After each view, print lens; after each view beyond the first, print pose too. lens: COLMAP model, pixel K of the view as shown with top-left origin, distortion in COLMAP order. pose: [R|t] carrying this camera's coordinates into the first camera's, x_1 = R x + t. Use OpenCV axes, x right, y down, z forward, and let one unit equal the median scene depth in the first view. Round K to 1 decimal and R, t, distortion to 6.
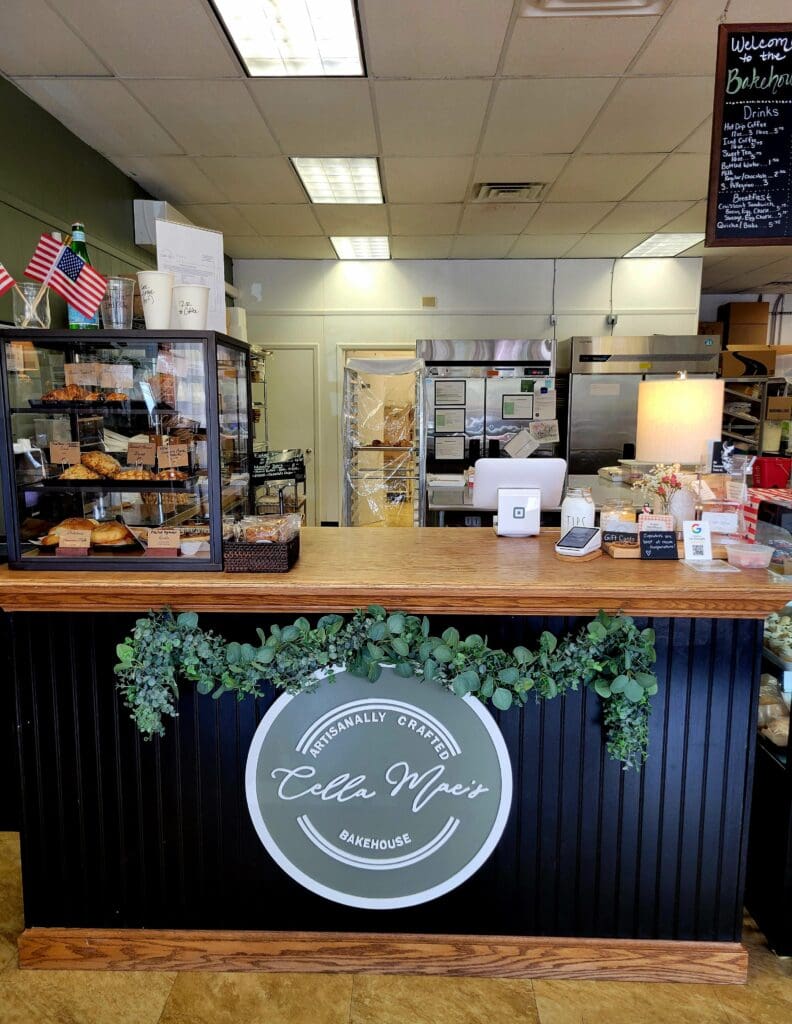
lens RADIAL K [[792.9, 0, 391.5], [0, 792.9, 514.8], [0, 0, 1]] dist [0.037412, -0.021109]
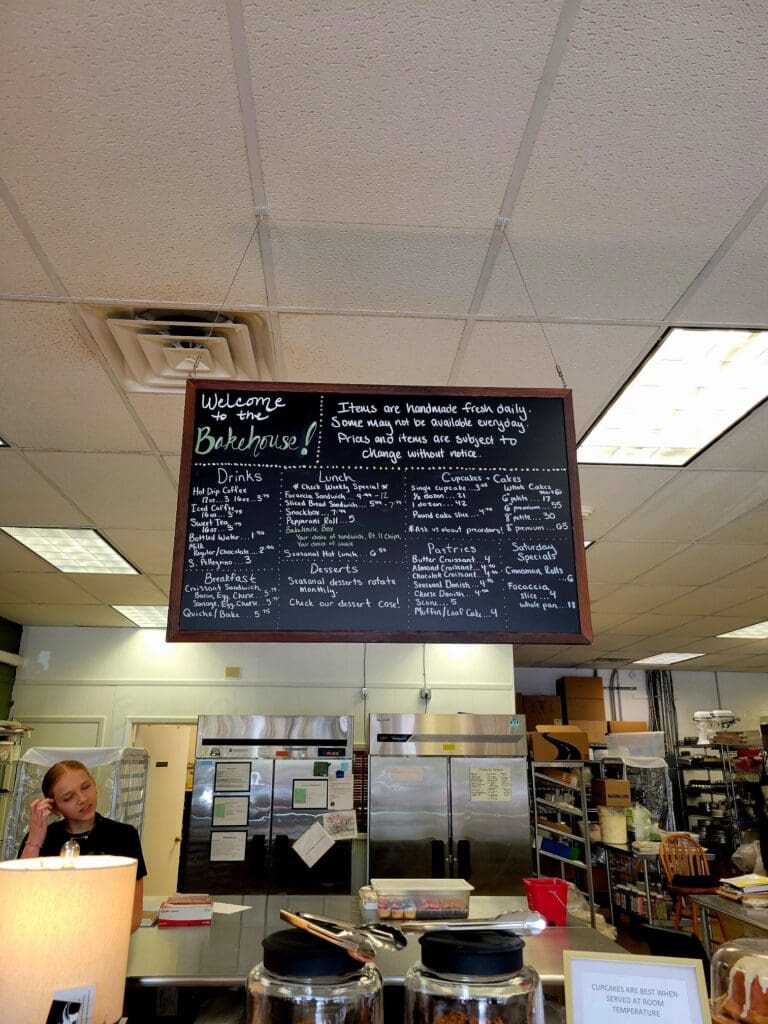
lens RADIAL K [[747.0, 0, 384.0], [0, 747.0, 510.9], [0, 0, 1]] dist [0.040997, -0.005209]
pose [[0.997098, 0.031503, 0.069300, 0.537764], [0.002545, 0.896046, -0.443954, -0.146944], [-0.076082, 0.442843, 0.893365, 0.350753]]
